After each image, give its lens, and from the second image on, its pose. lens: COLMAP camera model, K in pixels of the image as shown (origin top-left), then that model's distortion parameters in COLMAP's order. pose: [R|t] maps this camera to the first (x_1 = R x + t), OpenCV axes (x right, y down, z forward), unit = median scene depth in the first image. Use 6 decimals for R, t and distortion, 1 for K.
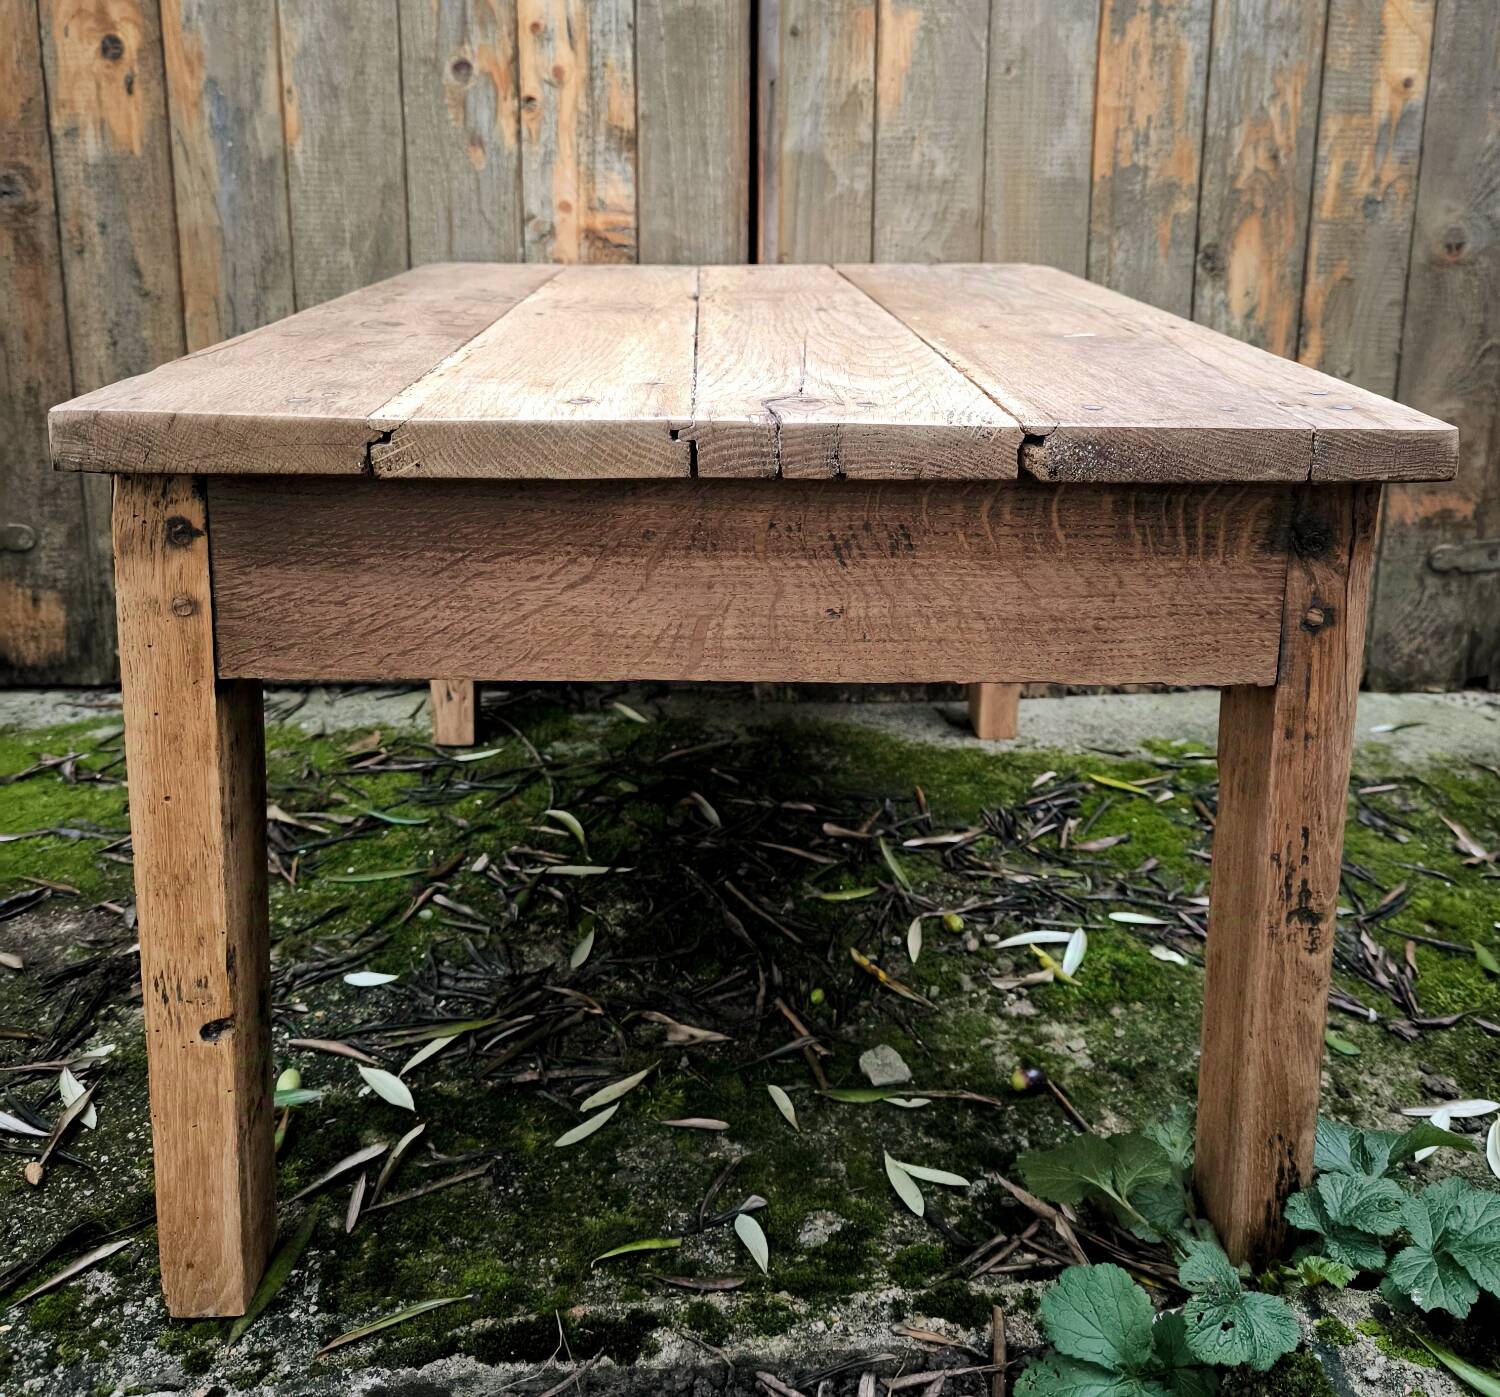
lens RADIAL K [[1466.4, 0, 794.0], [0, 1466.4, 482.4], [0, 0, 1]] dist [0.047030, -0.069523]
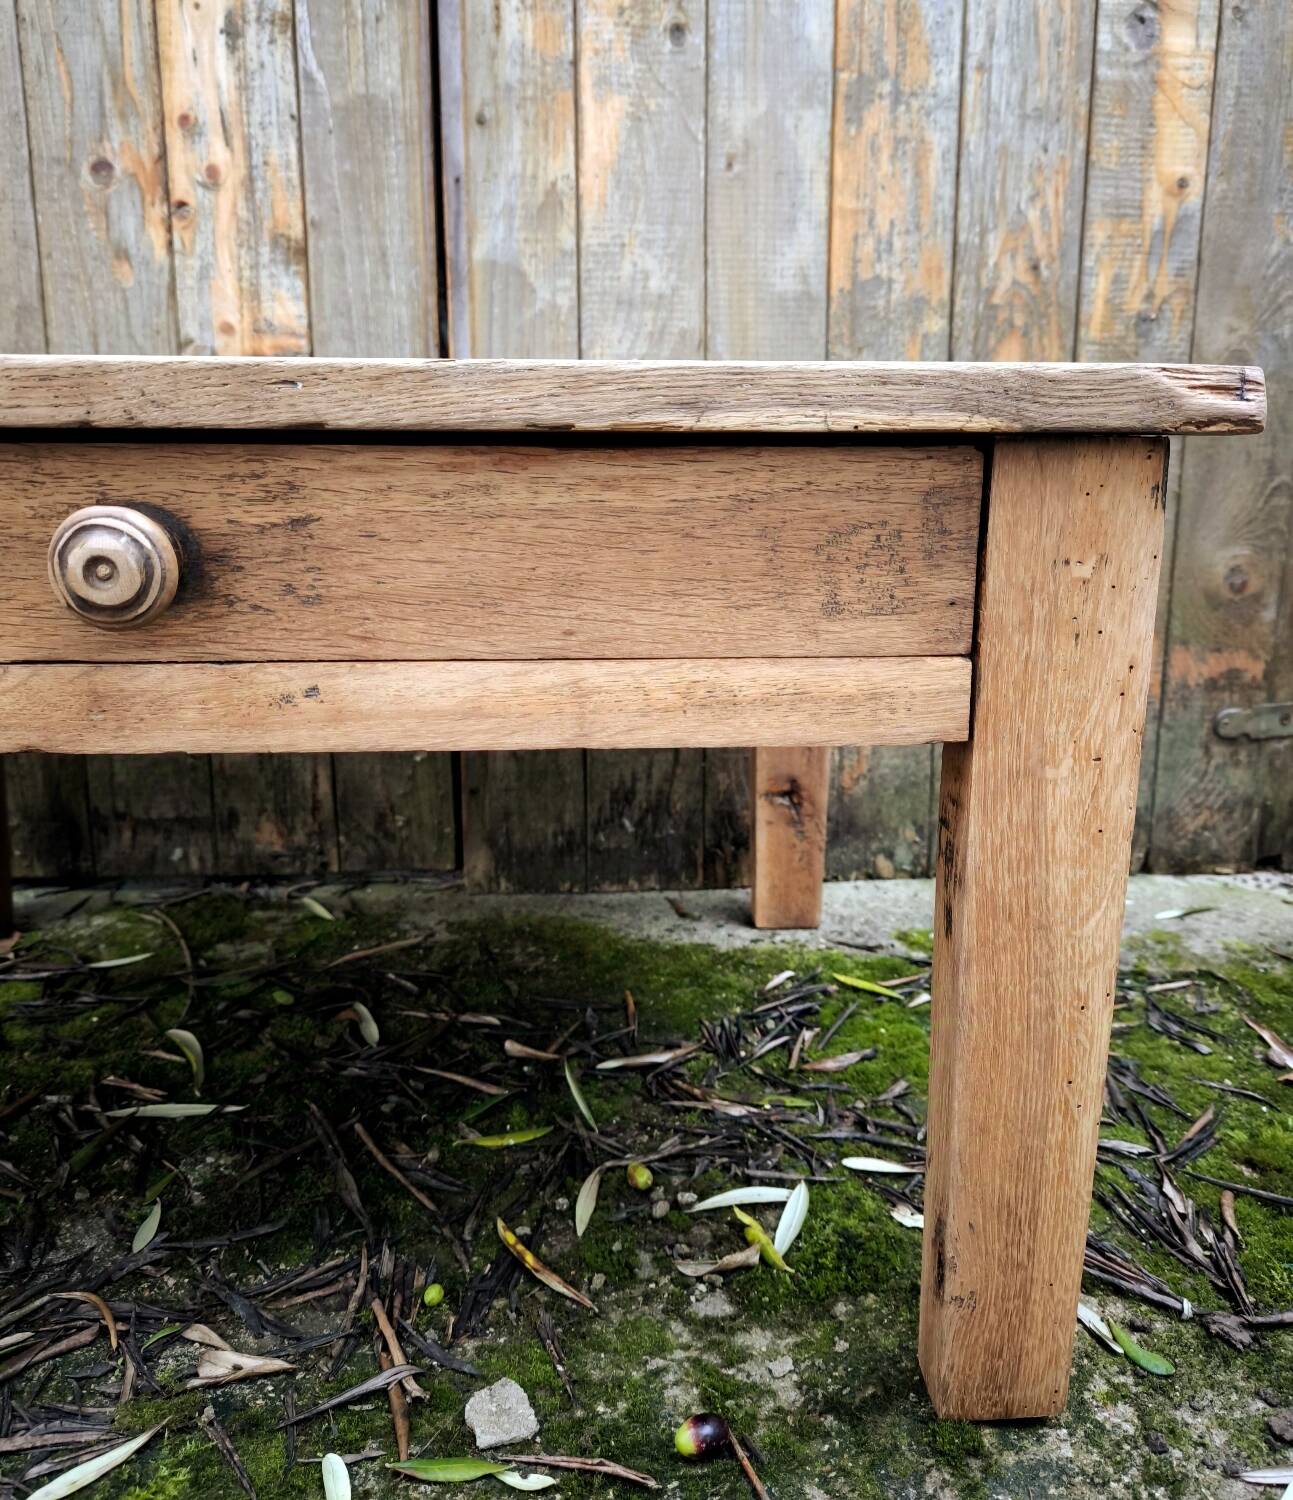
lens RADIAL K [[1226.7, 0, 642.8], [0, 1226.7, 681.1], [0, 0, 1]] dist [0.024760, -0.034196]
pose [[0.999923, -0.012347, 0.000758, 0.091475], [0.012361, 0.999671, -0.022496, 0.042831], [-0.000480, 0.022504, 0.999747, 0.280855]]
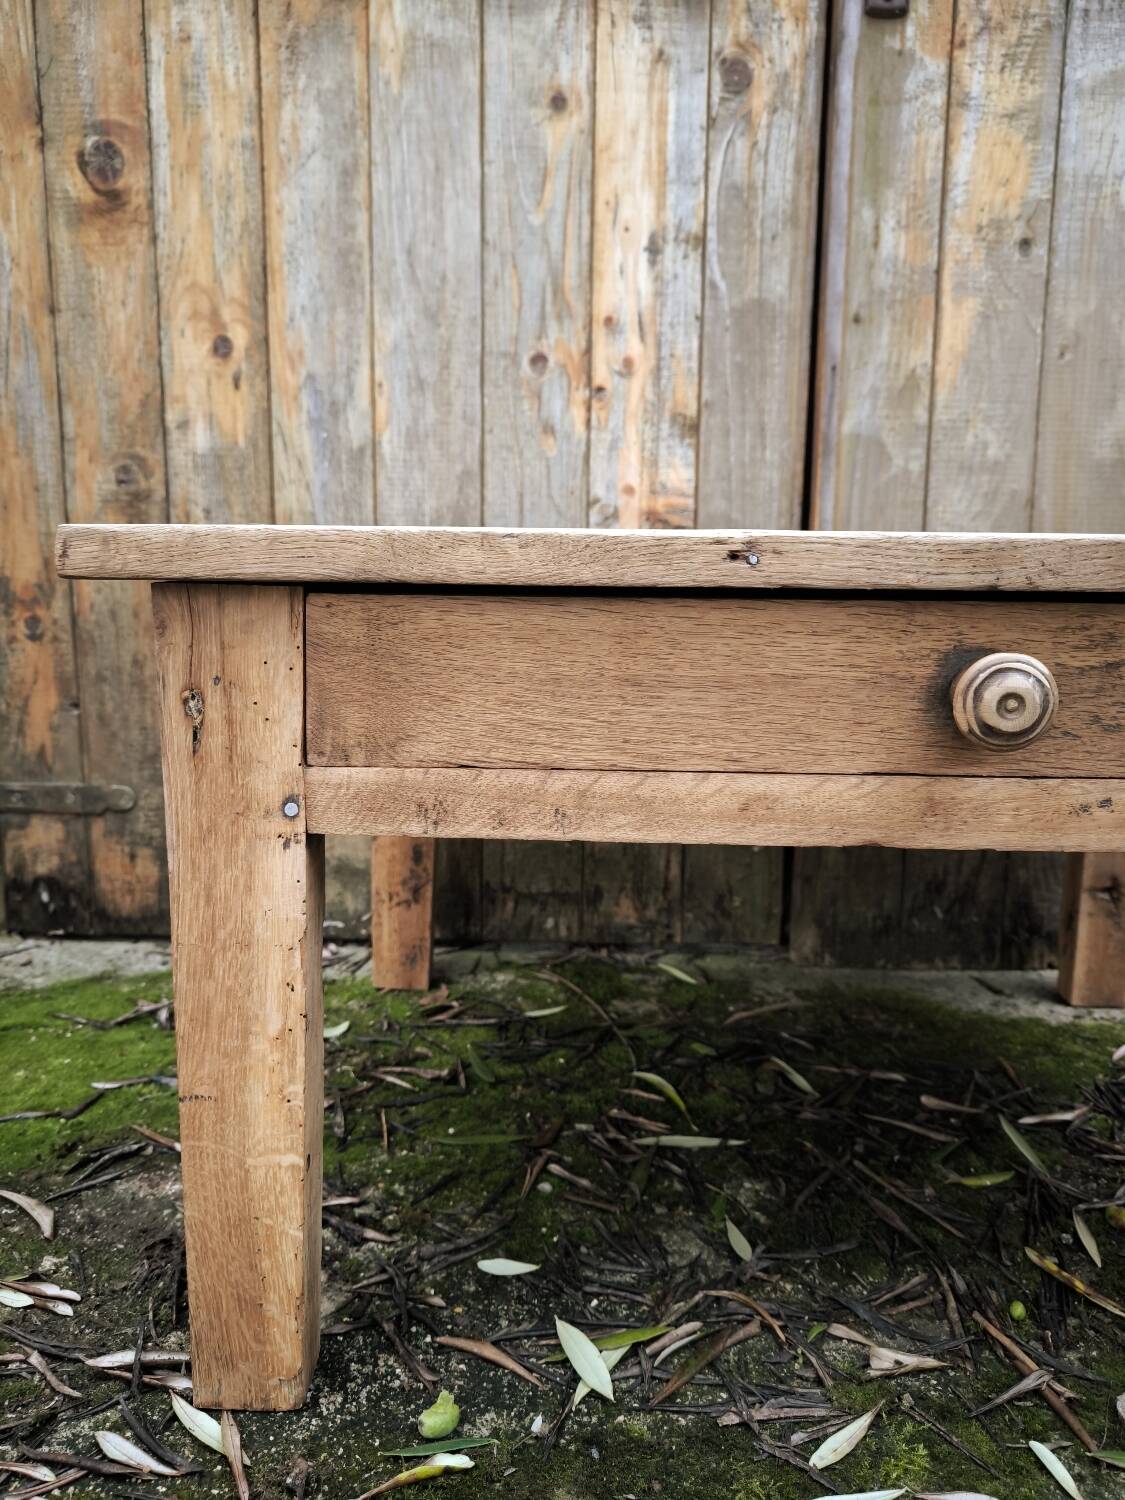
lens RADIAL K [[1070.3, 0, 552.4], [0, 1070.3, 737.2], [0, 0, 1]] dist [0.020404, -0.023913]
pose [[0.997428, 0.007135, -0.071323, -0.159502], [-0.011431, 0.998132, -0.060008, 0.038768], [0.070762, 0.060669, 0.995647, 0.244087]]
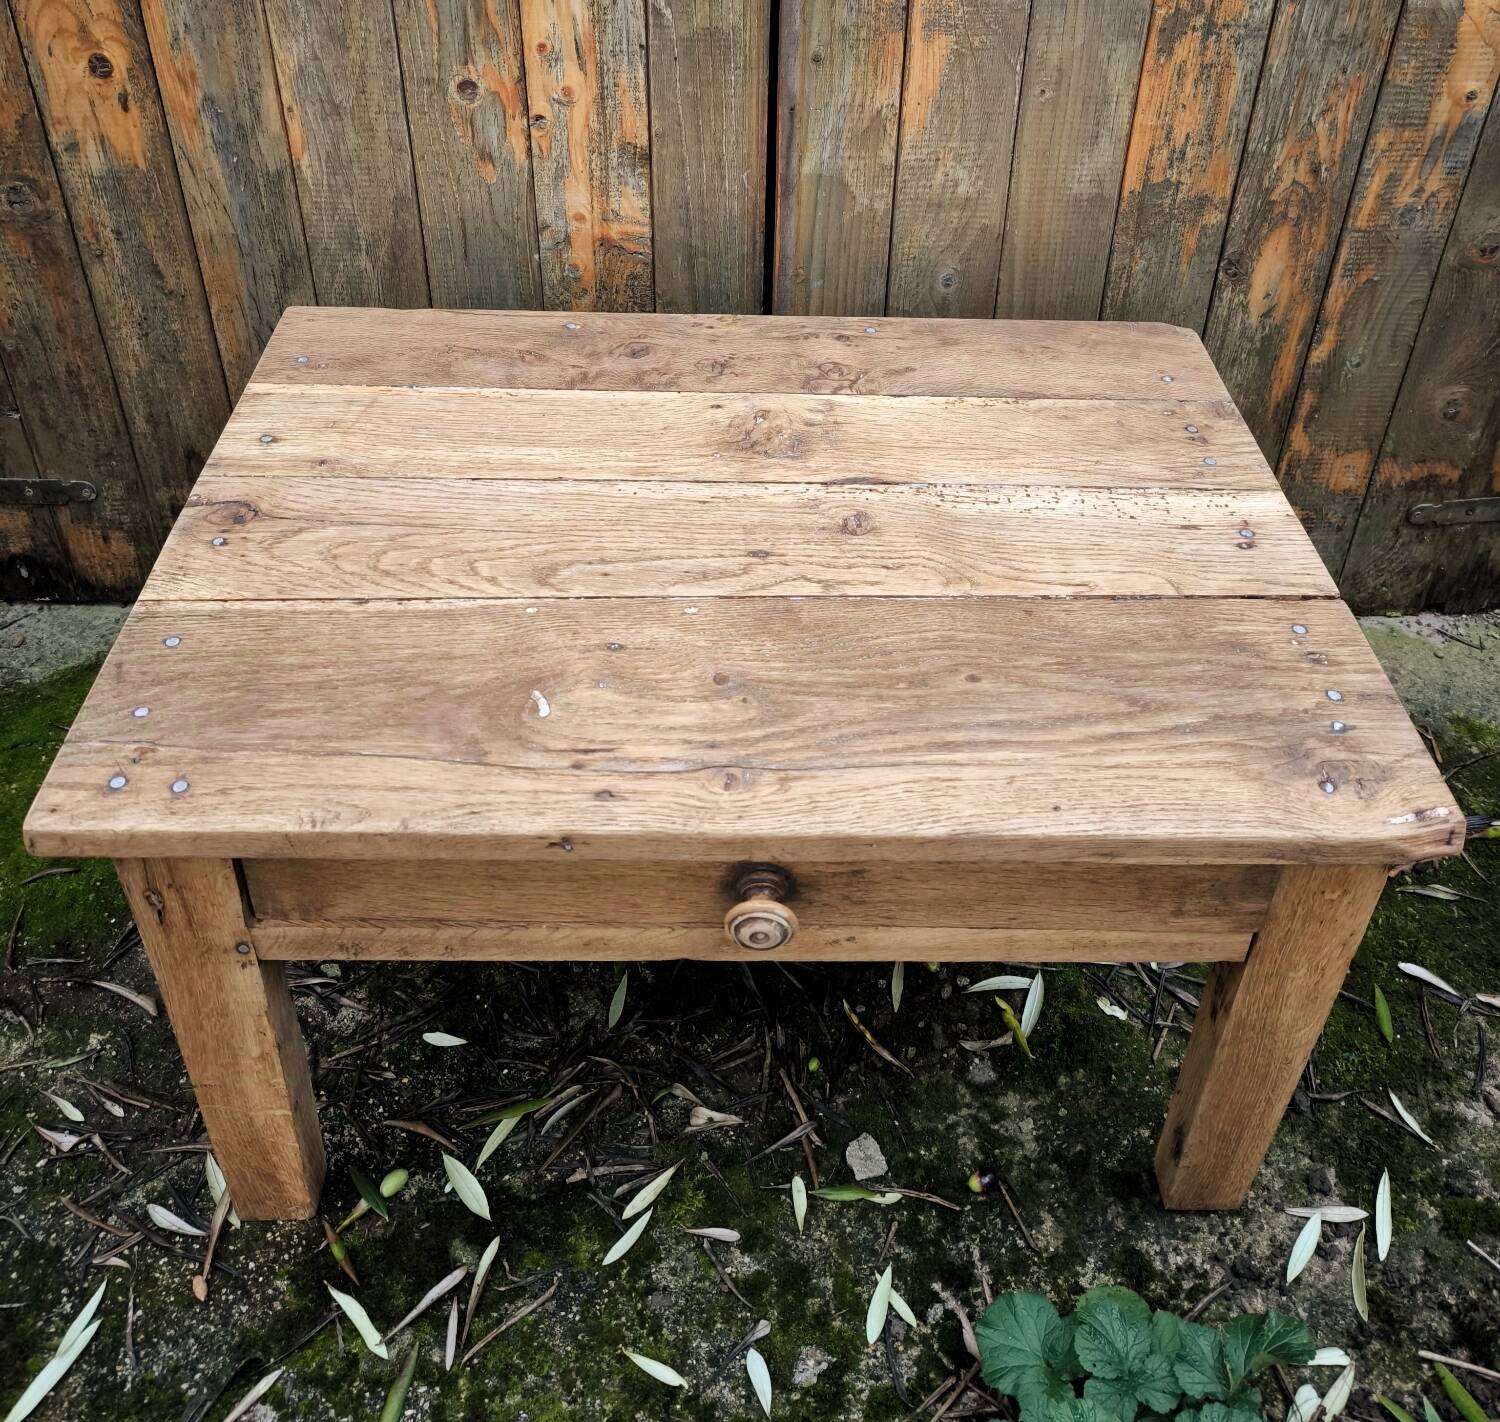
lens RADIAL K [[1404.3, 0, 761.2], [0, 1404.3, 419.1], [0, 0, 1]] dist [0.041552, -0.038272]
pose [[0.999463, 0.022598, -0.023739, -0.008667], [-0.012654, 0.934204, 0.356515, -0.412200], [0.030234, -0.356024, 0.933988, 0.078616]]
